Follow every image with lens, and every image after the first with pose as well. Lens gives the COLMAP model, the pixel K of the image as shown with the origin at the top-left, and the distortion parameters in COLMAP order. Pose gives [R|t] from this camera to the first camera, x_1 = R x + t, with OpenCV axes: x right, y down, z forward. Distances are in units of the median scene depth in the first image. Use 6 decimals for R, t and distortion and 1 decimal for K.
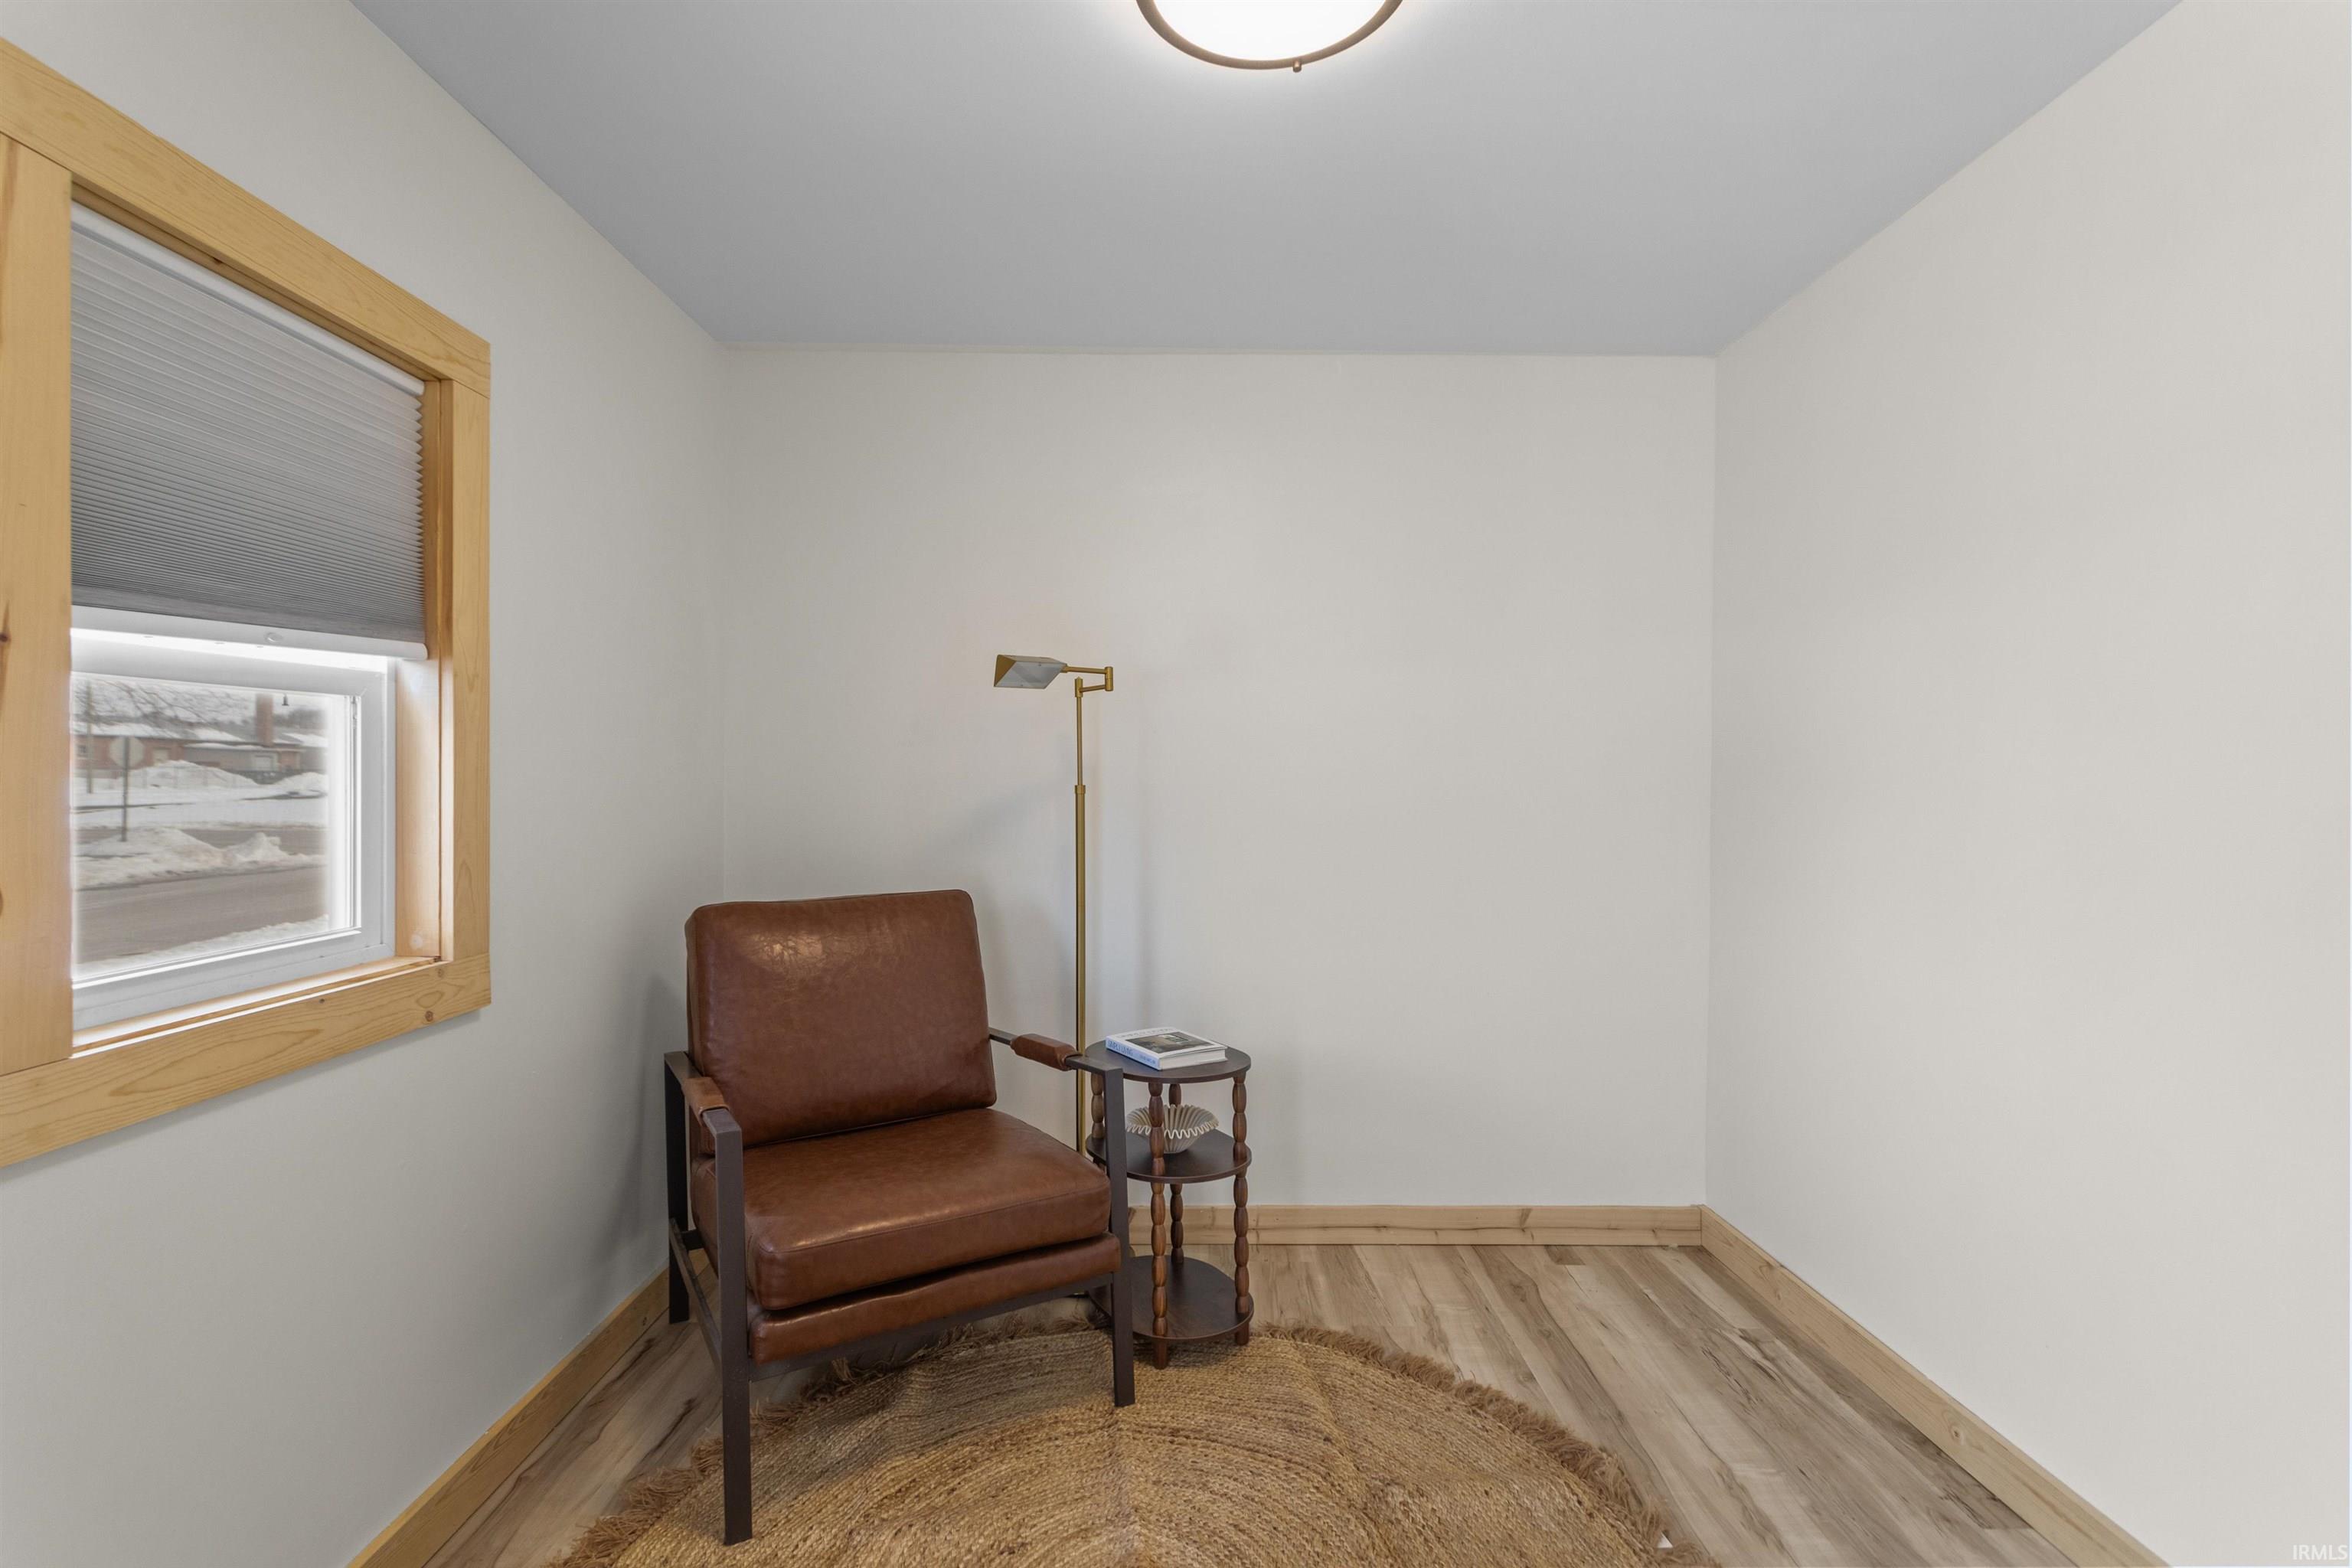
lens RADIAL K [[1111.8, 0, 1168.7], [0, 1111.8, 785.0], [0, 0, 1]] dist [0.000914, 0.002067]
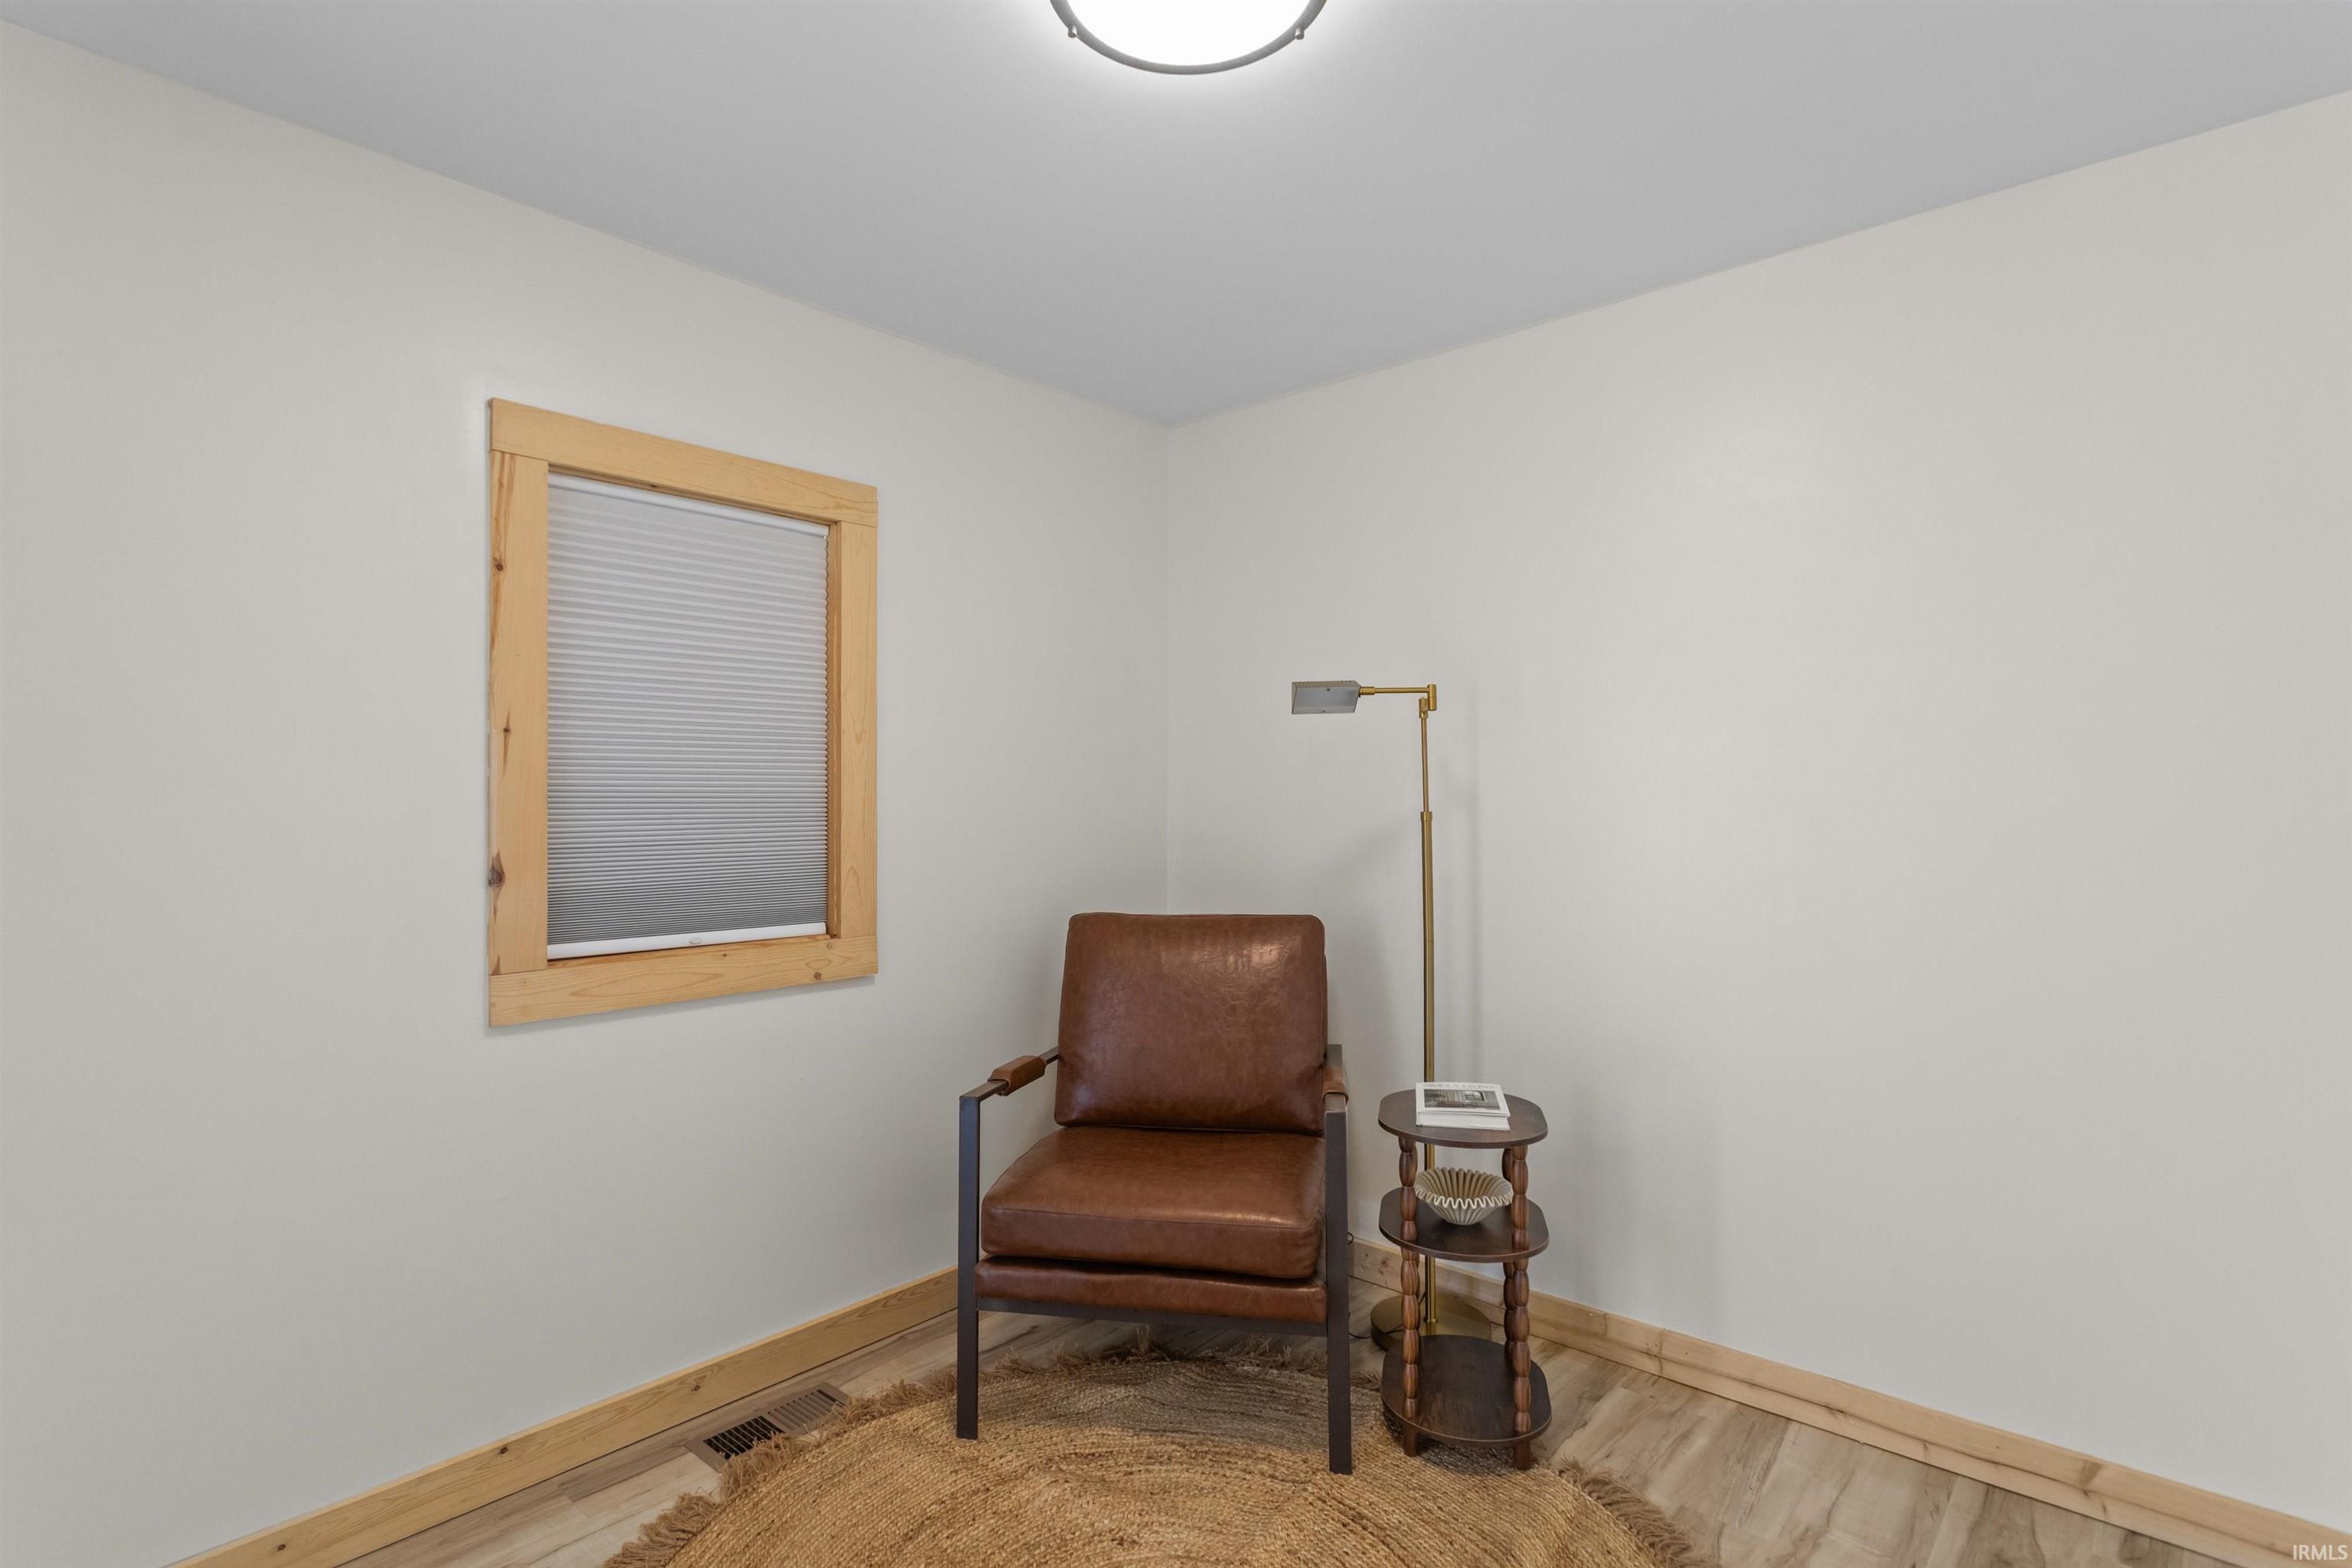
lens RADIAL K [[1111.8, 0, 1118.3], [0, 1111.8, 791.9], [0, 0, 1]] dist [0.000914, 0.002067]
pose [[0.740964, -0.011532, -0.671446, 0.414515], [0.000484, 0.999861, -0.016639, -0.001187], [0.671545, 0.012004, 0.740867, 0.155019]]
